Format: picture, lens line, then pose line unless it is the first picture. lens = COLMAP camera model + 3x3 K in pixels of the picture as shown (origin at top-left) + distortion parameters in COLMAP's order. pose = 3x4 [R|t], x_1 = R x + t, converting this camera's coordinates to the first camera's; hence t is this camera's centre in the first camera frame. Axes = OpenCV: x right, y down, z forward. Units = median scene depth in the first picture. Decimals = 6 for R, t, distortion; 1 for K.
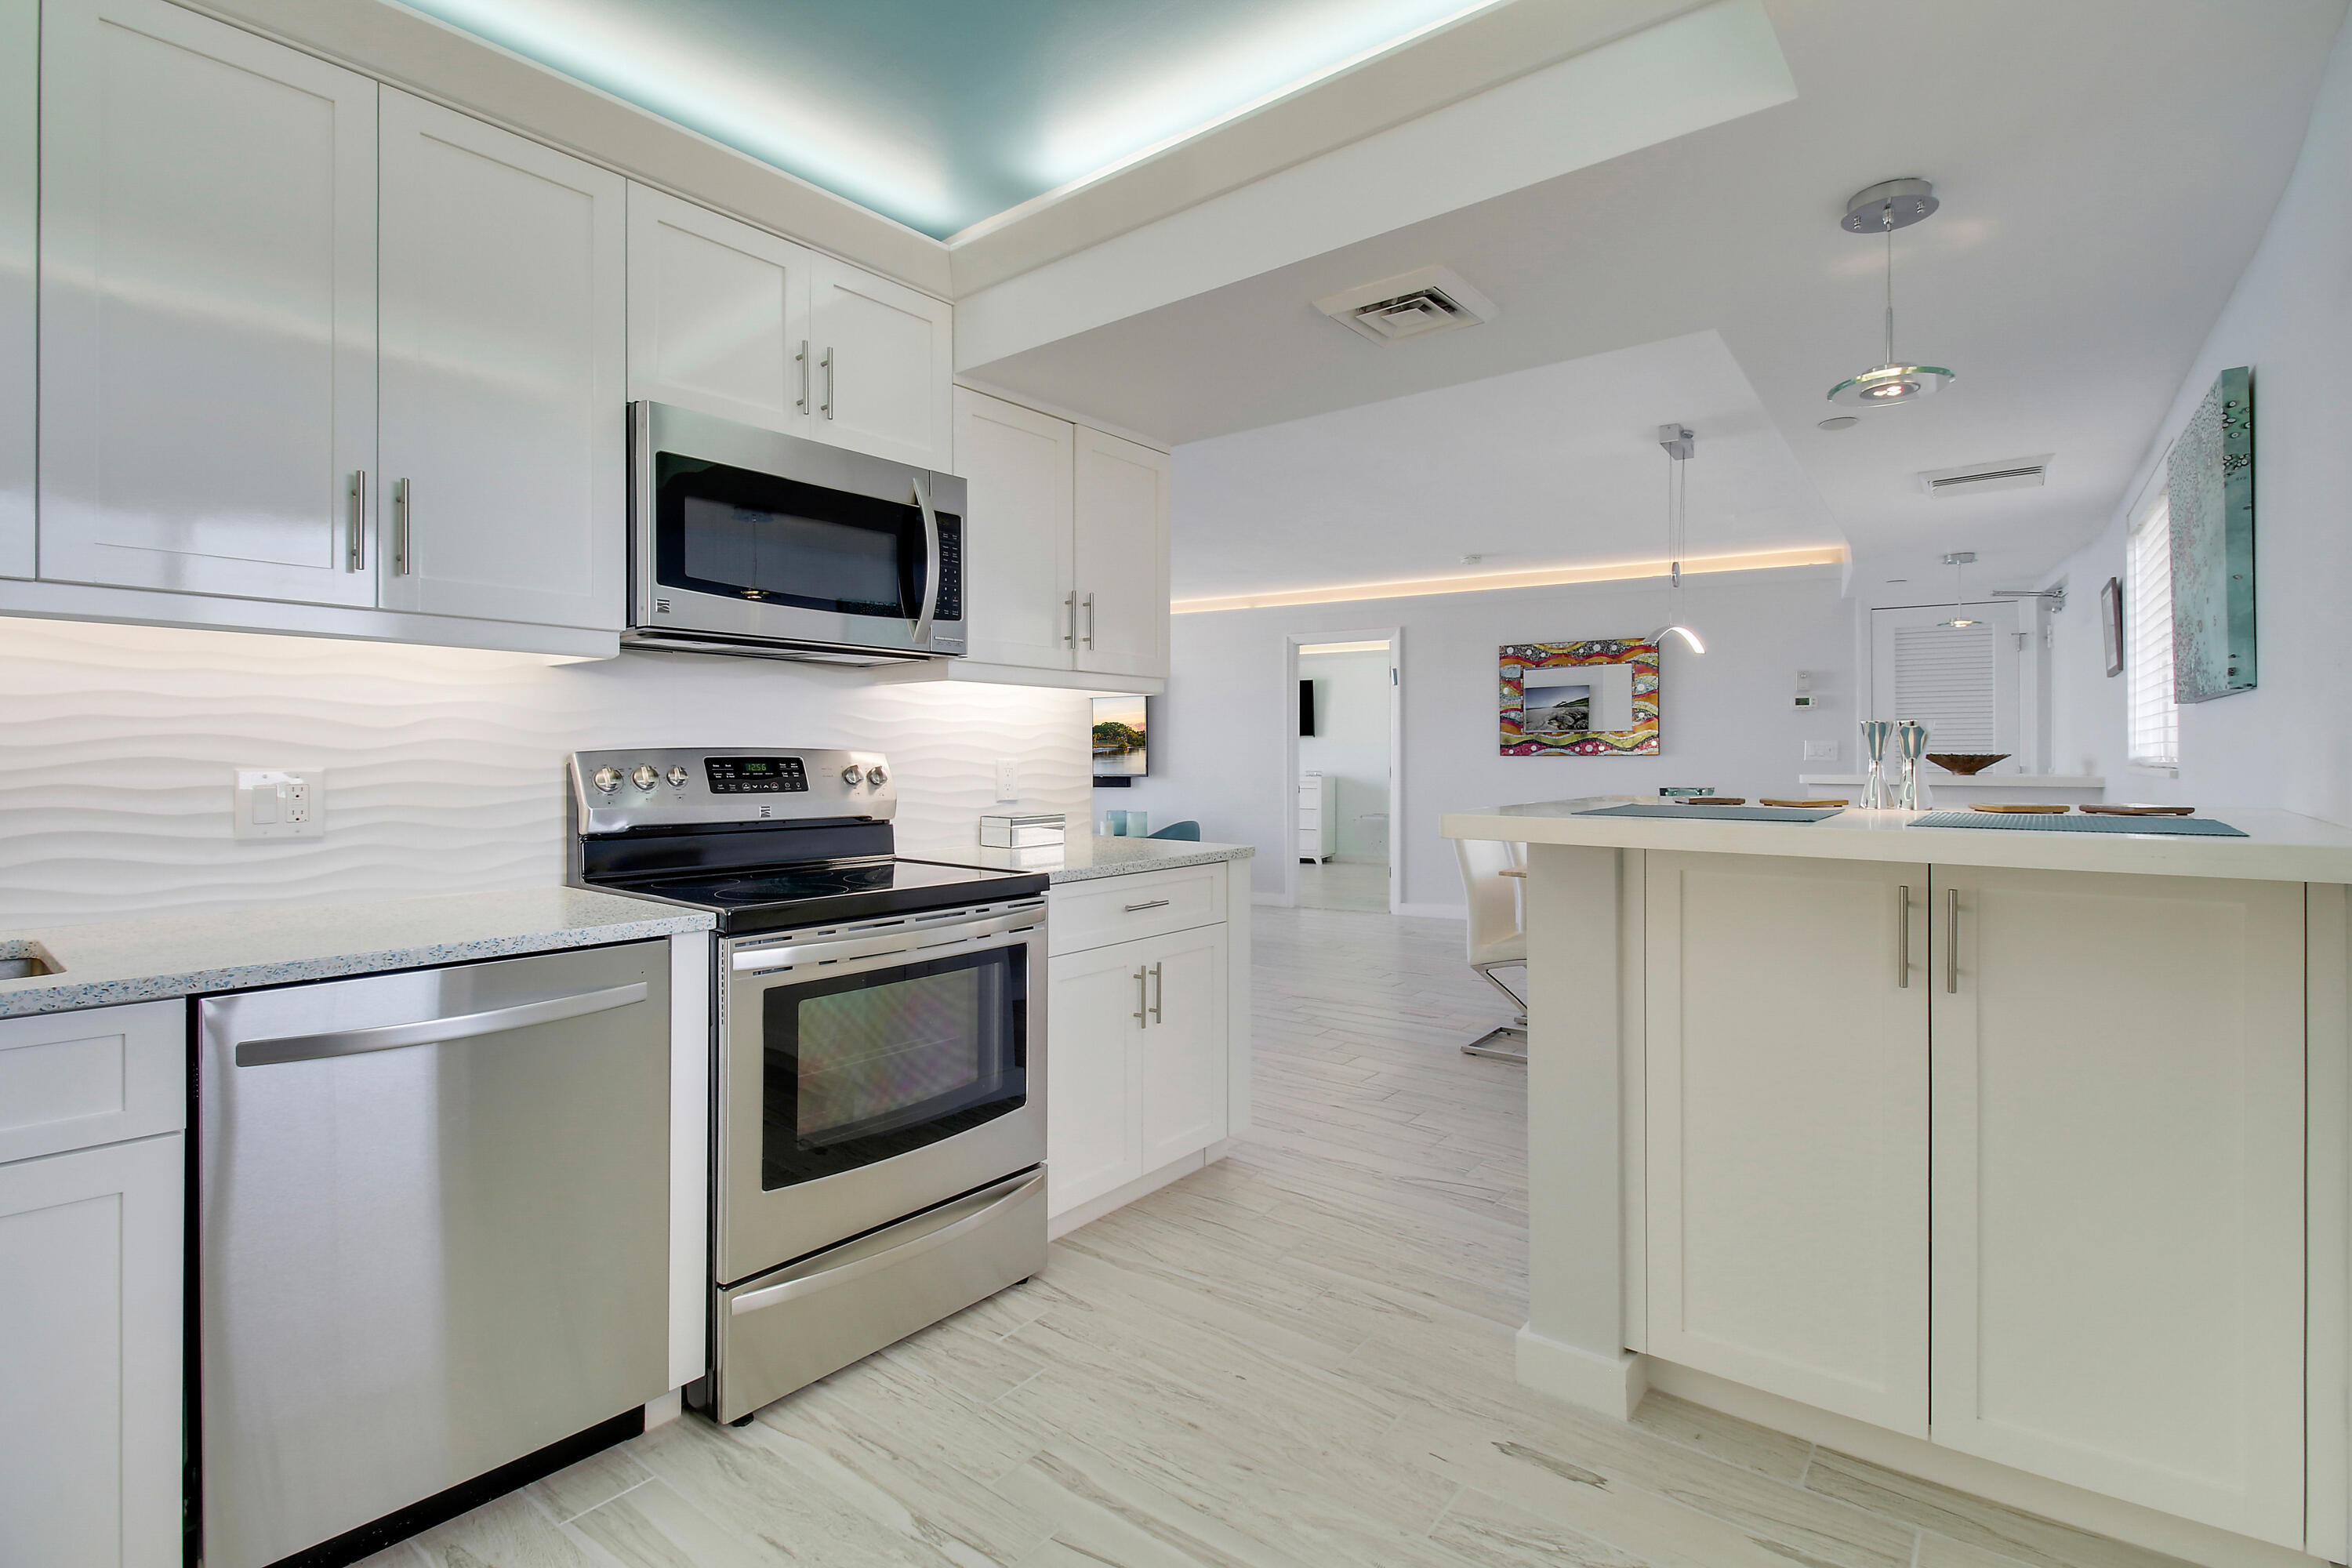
lens RADIAL K [[1129.9, 0, 1180.3], [0, 1129.9, 750.8], [0, 0, 1]] dist [-0.004840, -0.000133]
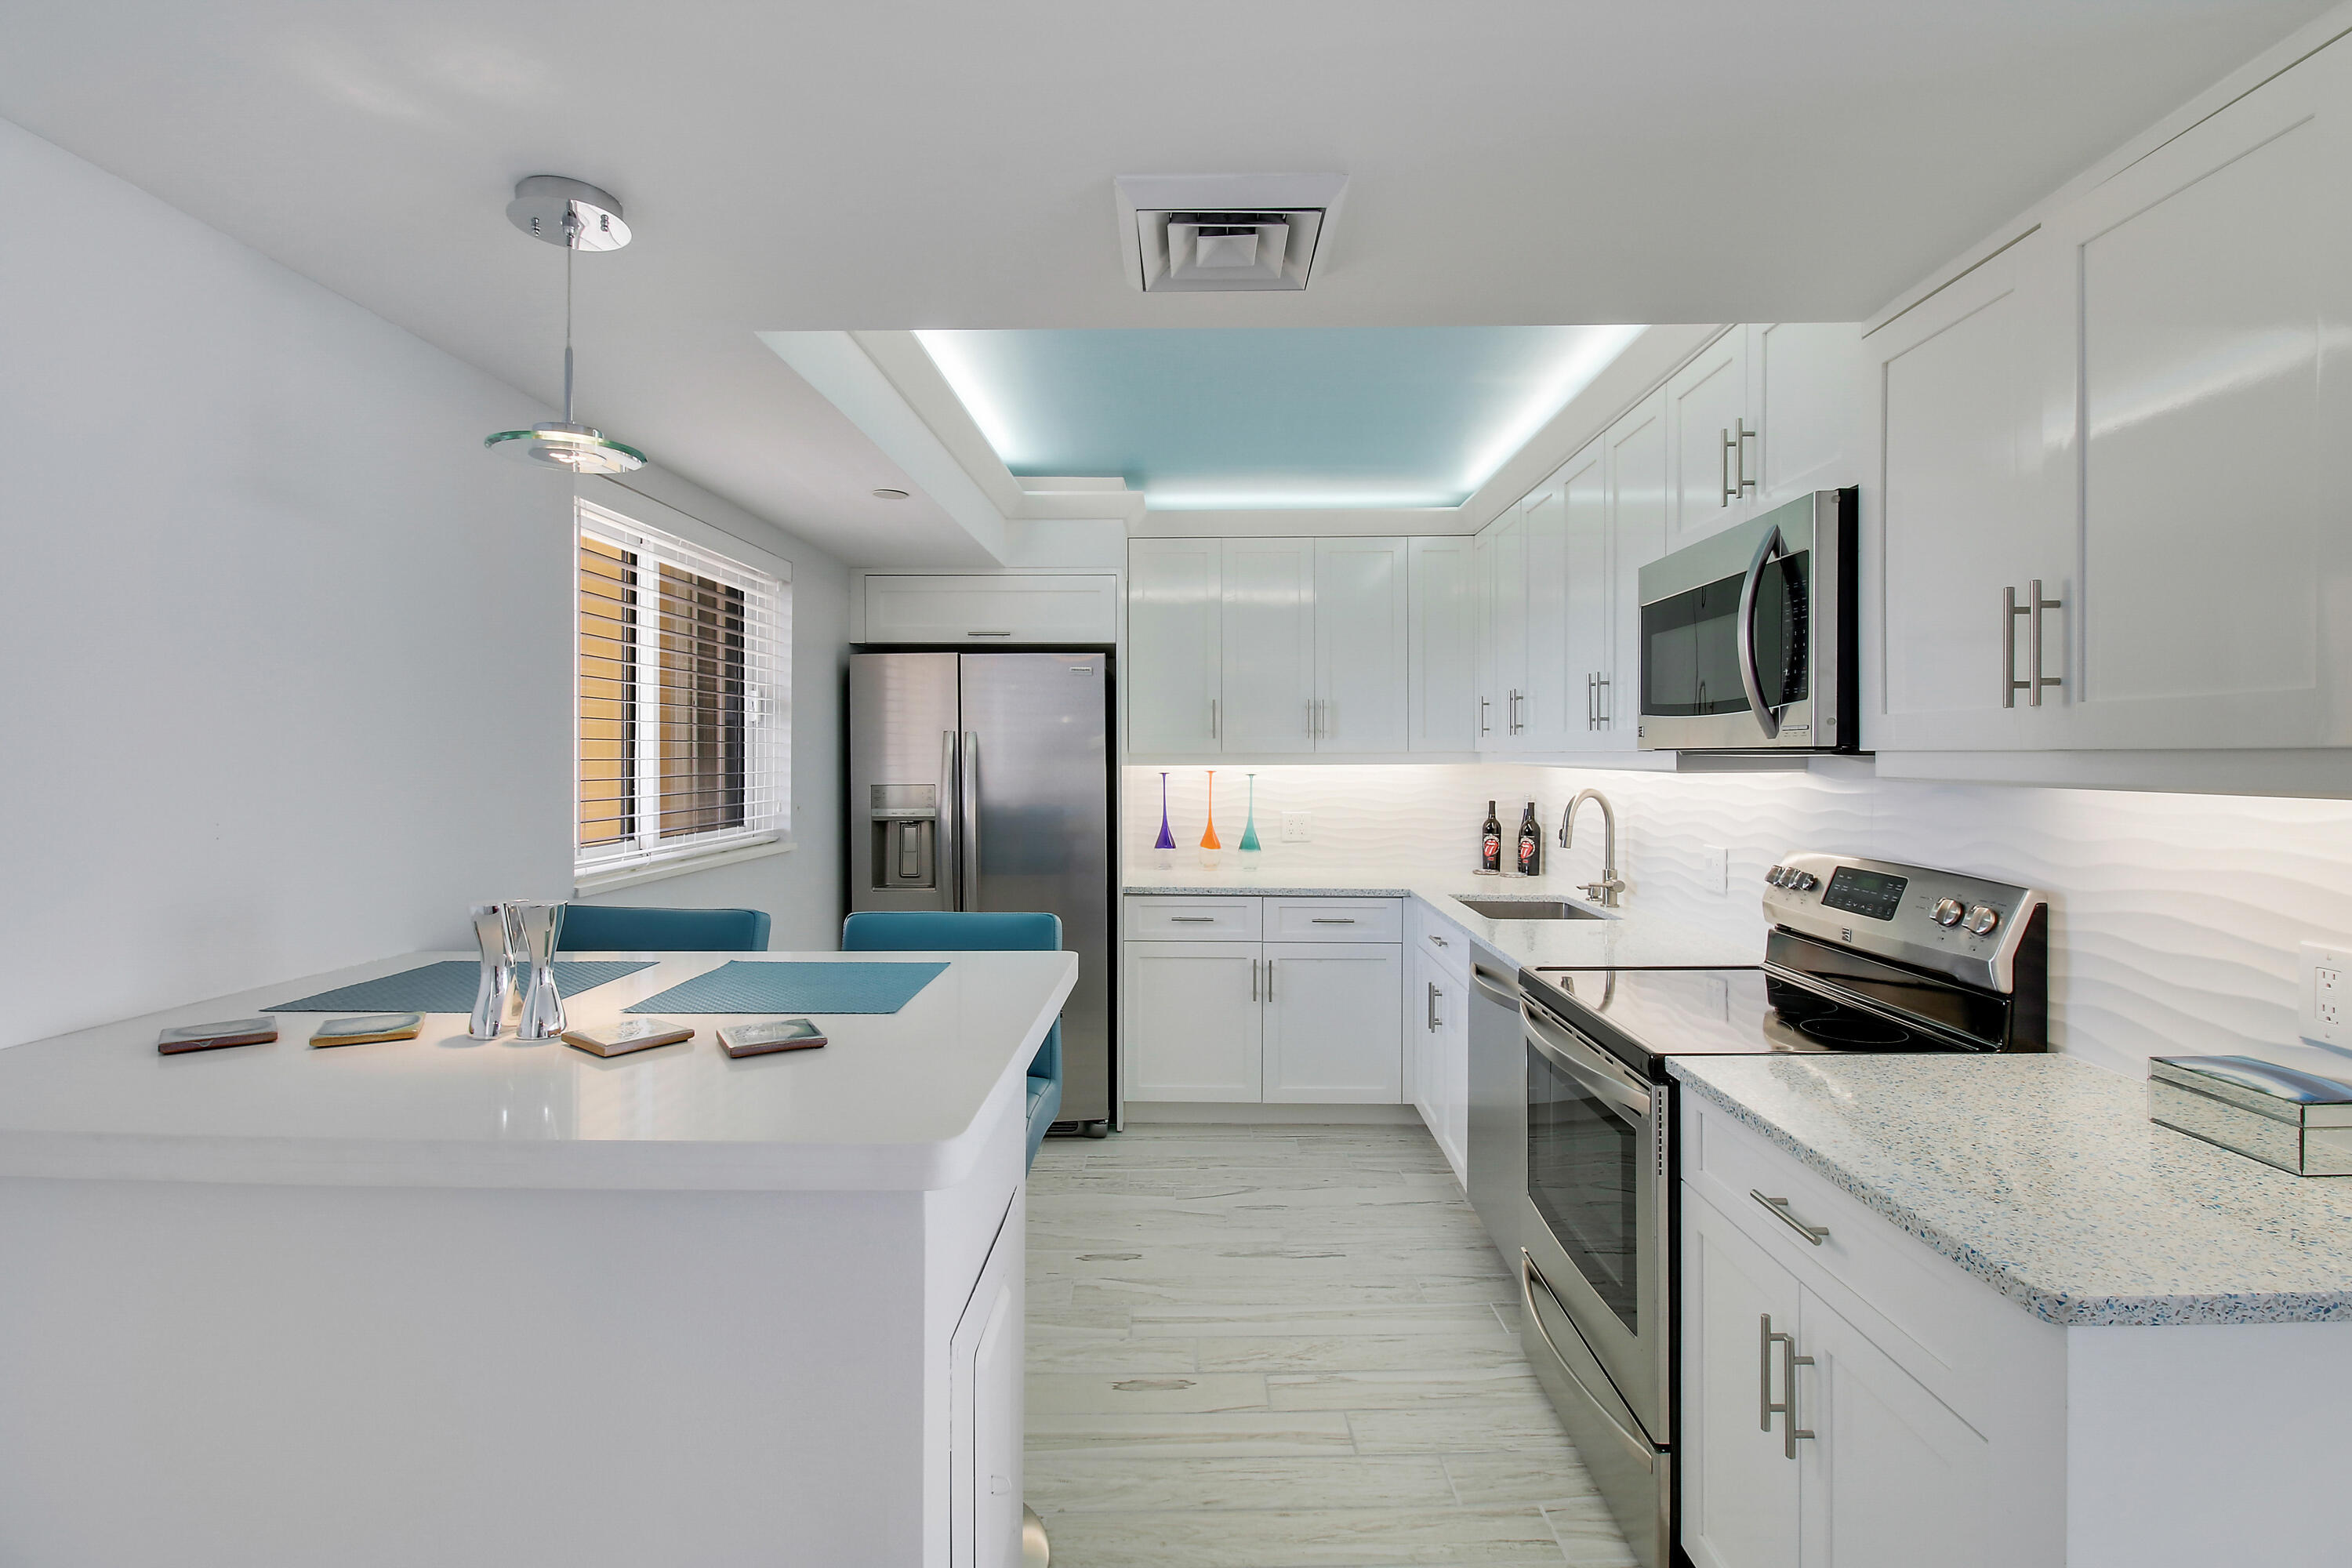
lens RADIAL K [[1129.9, 0, 1180.3], [0, 1129.9, 750.8], [0, 0, 1]] dist [-0.004840, -0.000133]
pose [[-0.790116, 0.004539, -0.612941, 0.790186], [0.009485, 0.999943, -0.004822, -0.122419], [0.612884, -0.009624, -0.790114, 1.922171]]
